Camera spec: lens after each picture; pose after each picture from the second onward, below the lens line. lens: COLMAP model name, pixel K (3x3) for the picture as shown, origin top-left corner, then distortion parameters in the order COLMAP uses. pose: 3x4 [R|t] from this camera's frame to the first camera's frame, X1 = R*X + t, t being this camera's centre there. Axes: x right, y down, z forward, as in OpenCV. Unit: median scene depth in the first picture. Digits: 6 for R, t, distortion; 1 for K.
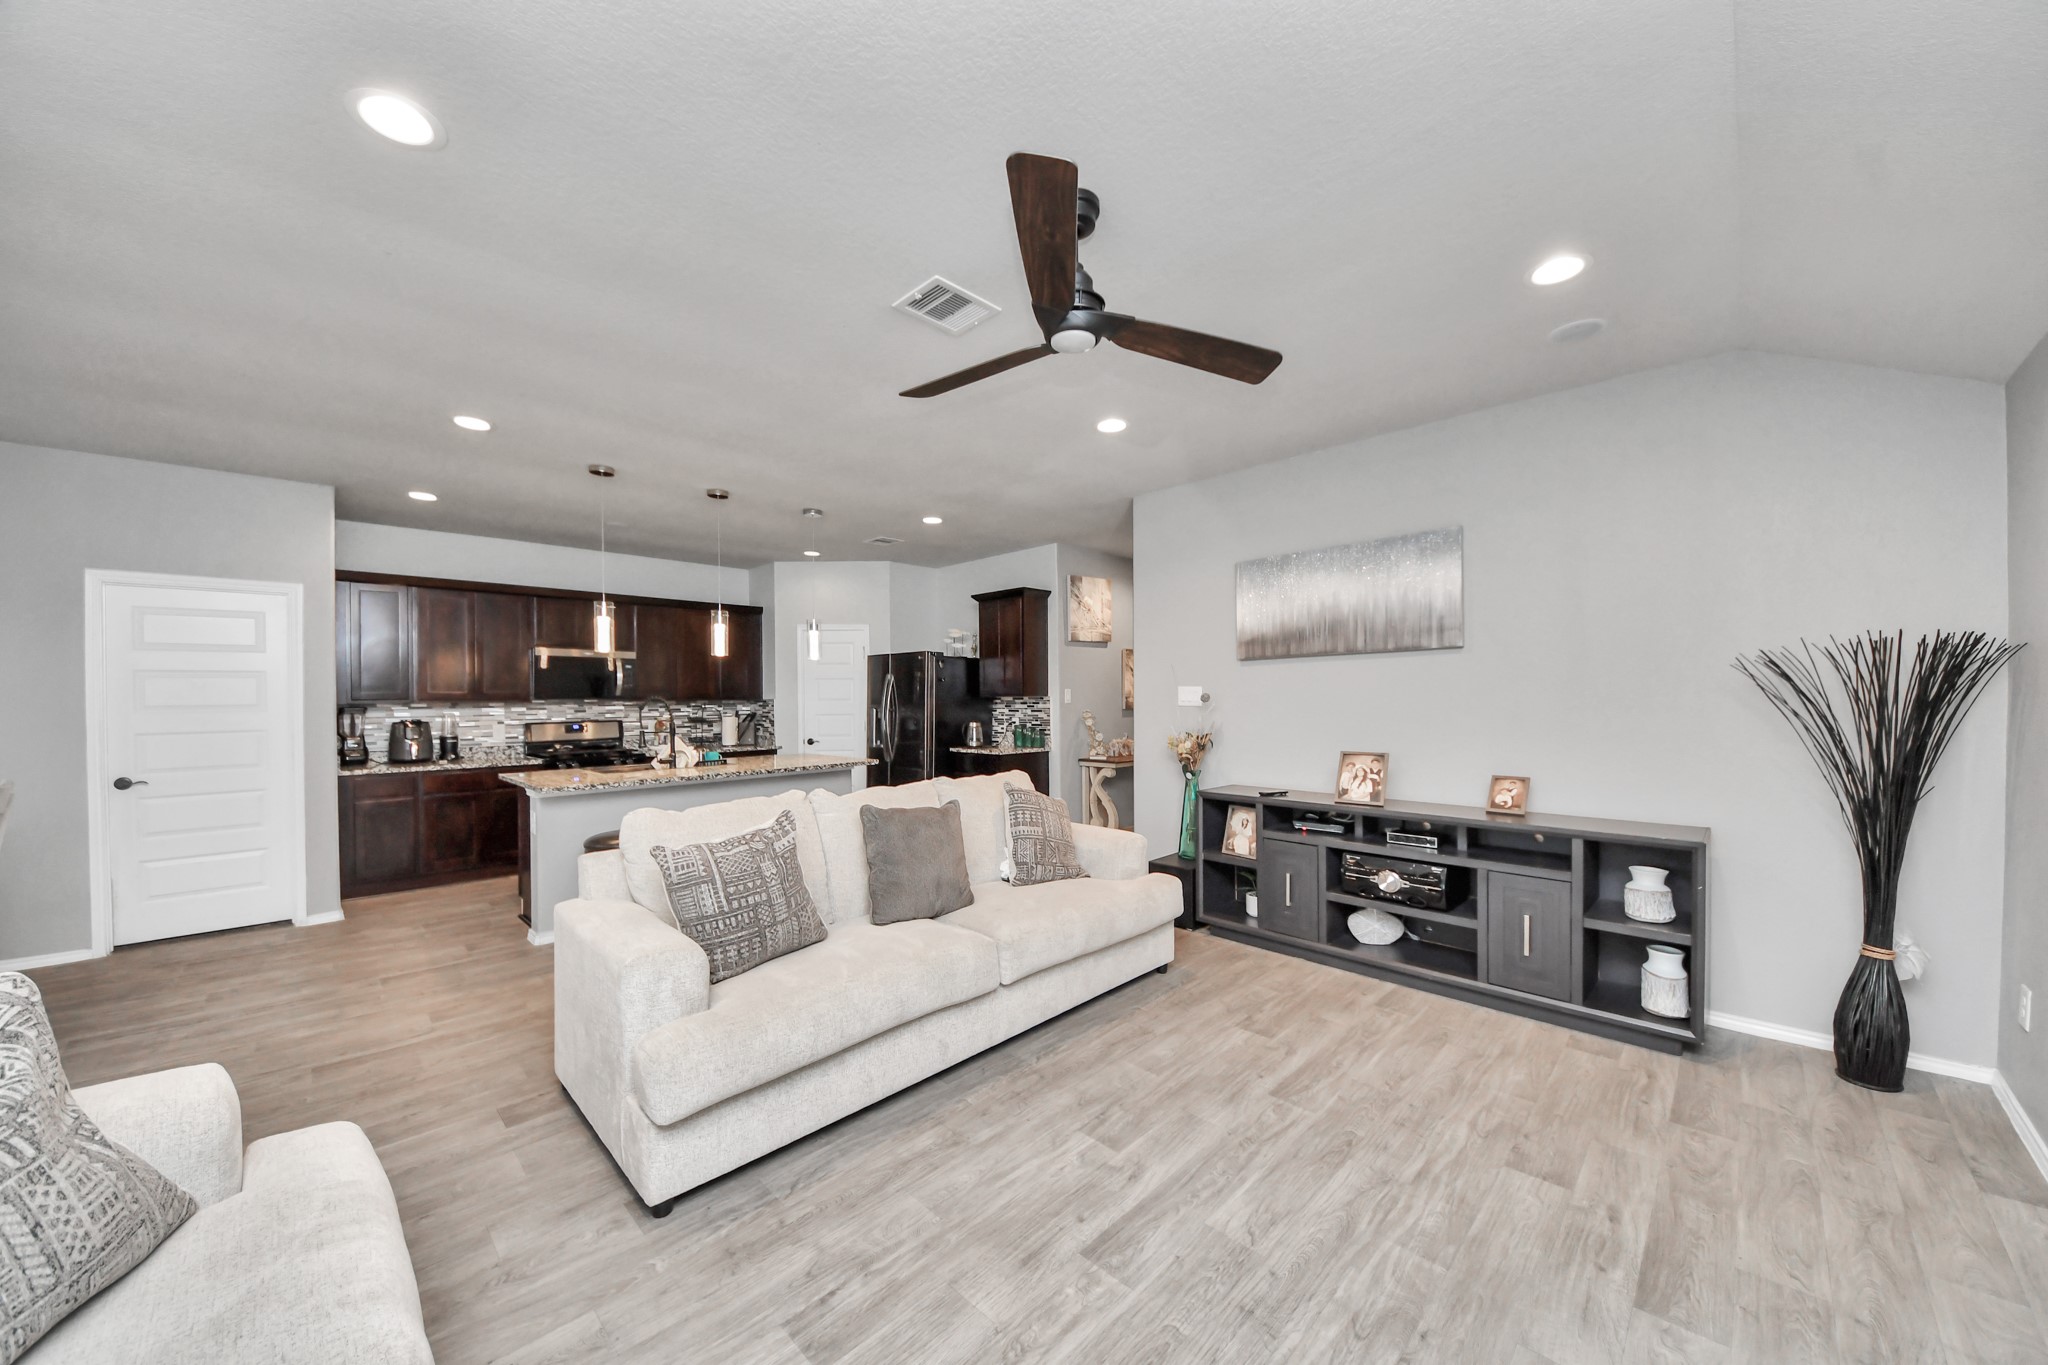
lens RADIAL K [[736.7, 0, 1020.0], [0, 736.7, 694.7], [0, 0, 1]] dist [0.001759, -0.000970]
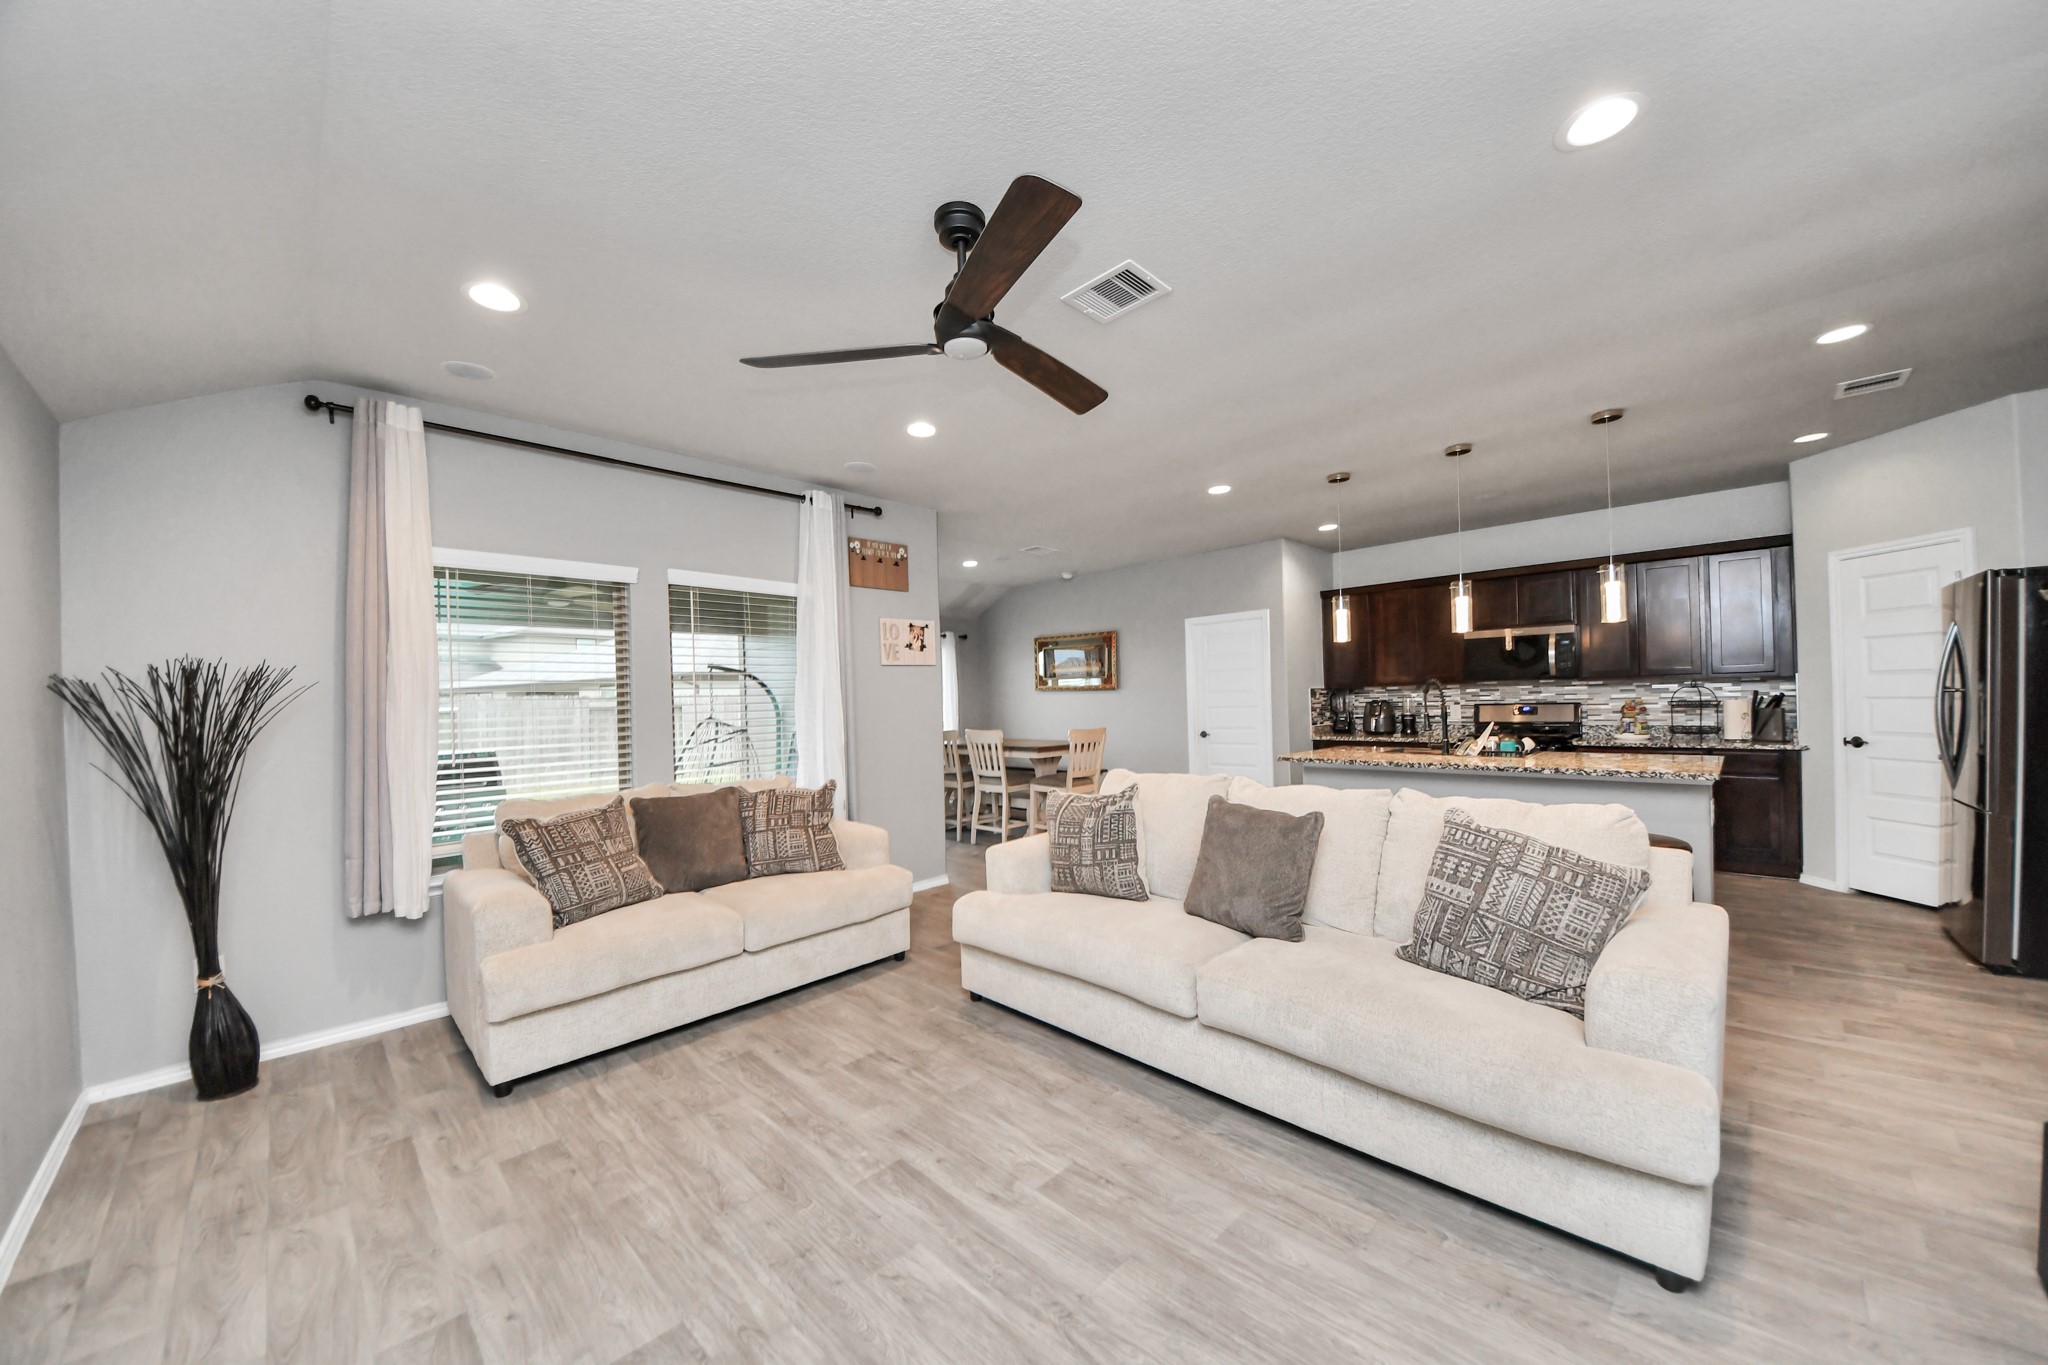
lens RADIAL K [[736.7, 0, 1020.6], [0, 736.7, 694.2], [0, 0, 1]] dist [0.001759, -0.000970]
pose [[-0.011460, 0.003527, -0.999928, 0.416004], [0.029366, 0.999564, 0.003189, 0.002770], [0.999503, -0.029327, -0.011559, 0.403464]]
